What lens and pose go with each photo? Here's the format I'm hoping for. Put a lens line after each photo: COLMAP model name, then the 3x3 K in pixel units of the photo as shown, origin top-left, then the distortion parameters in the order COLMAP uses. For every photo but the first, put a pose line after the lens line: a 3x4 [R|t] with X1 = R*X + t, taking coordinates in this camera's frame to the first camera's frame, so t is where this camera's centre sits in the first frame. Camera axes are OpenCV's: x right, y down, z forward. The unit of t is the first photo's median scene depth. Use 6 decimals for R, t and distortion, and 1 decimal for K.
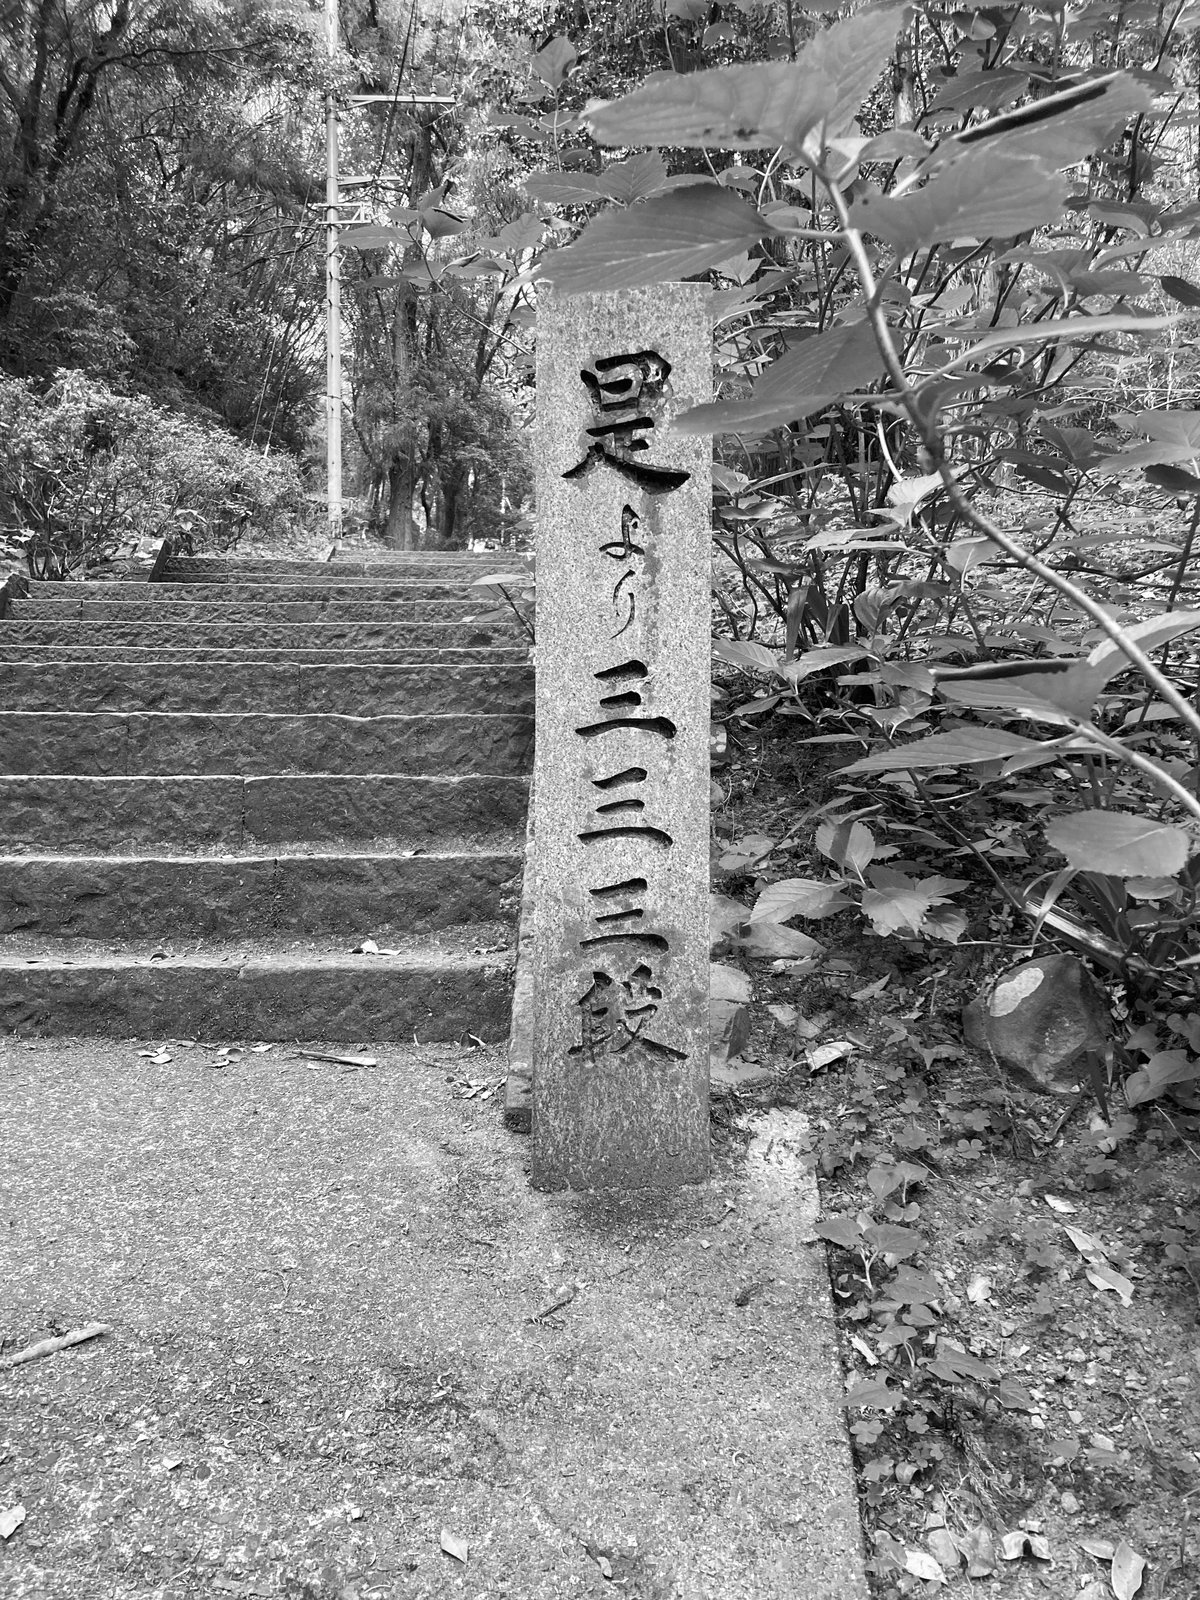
lens RADIAL K [[1292.9, 0, 677.4], [0, 1292.9, 810.5], [0, 0, 1]] dist [0.086525, -0.144524]
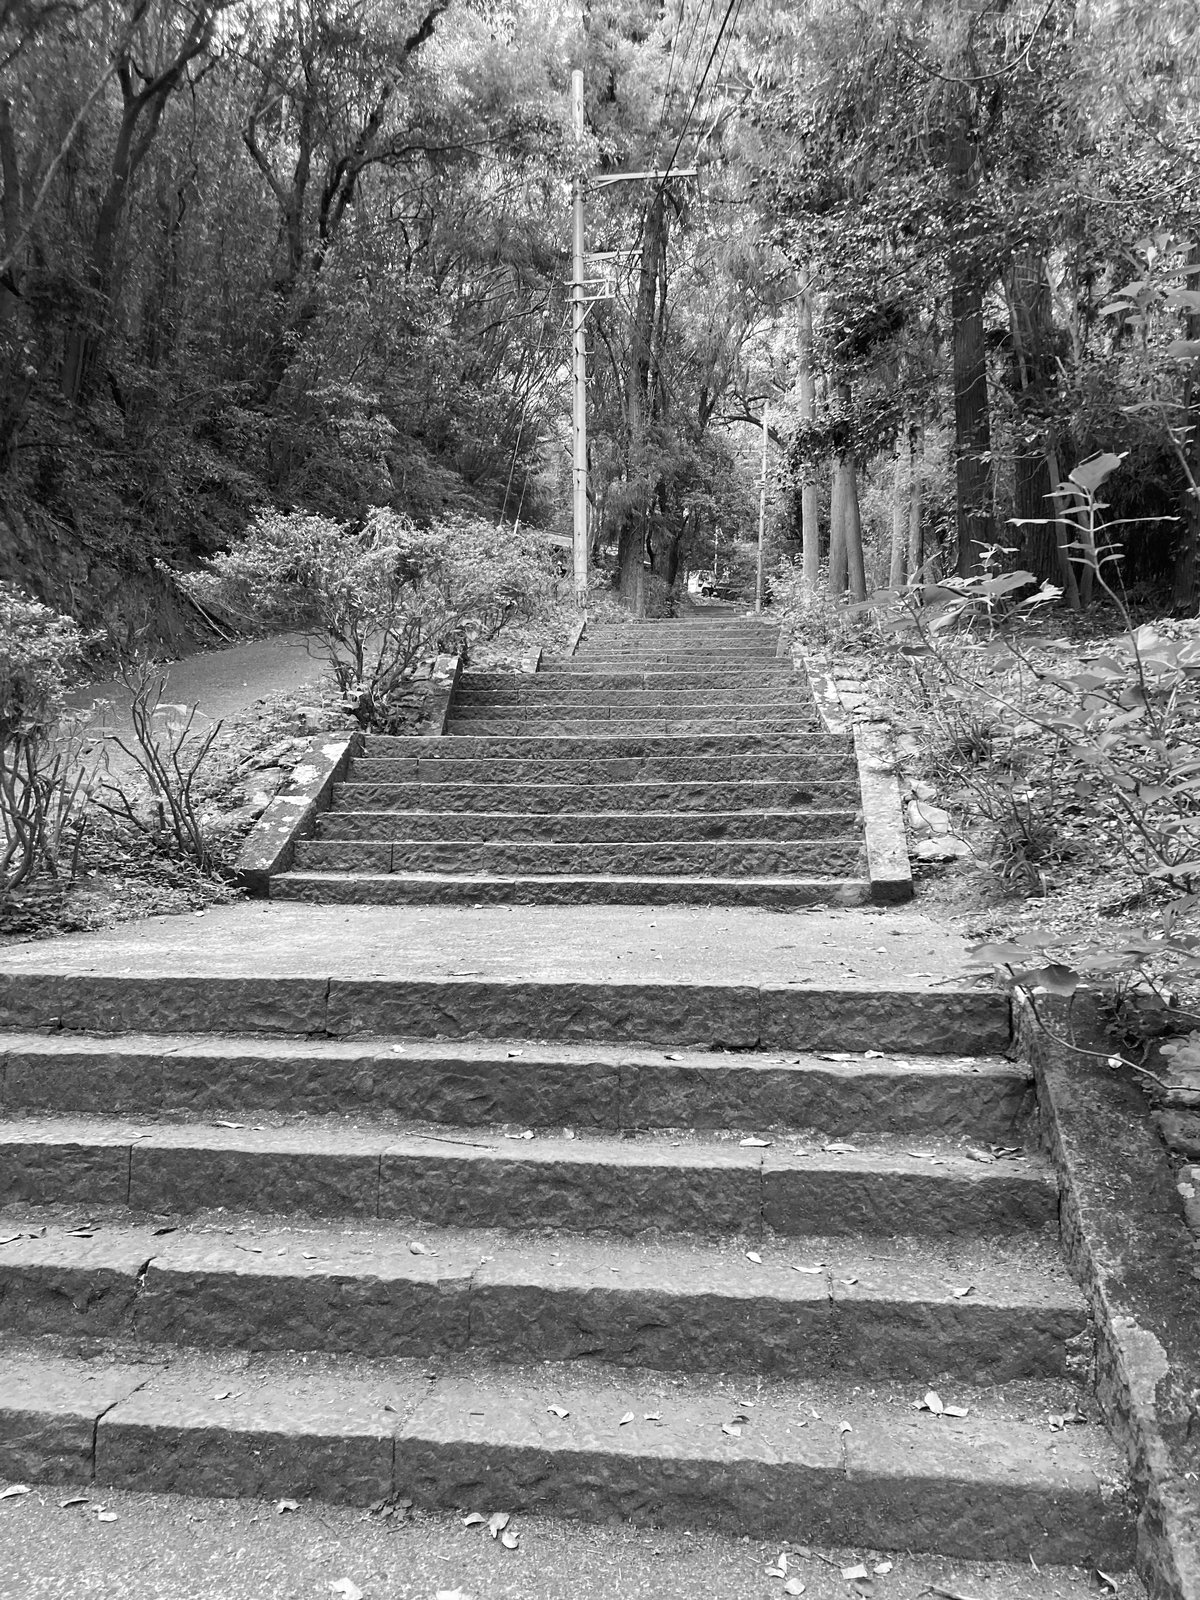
lens RADIAL K [[1292.6, 0, 725.6], [0, 1292.6, 874.4], [0, 0, 1]] dist [0.069834, -0.164570]
pose [[0.990289, -0.001473, -0.139016, -0.068994], [0.002969, 0.999940, 0.010552, -0.082138], [0.138992, -0.010862, 0.990234, 0.002162]]
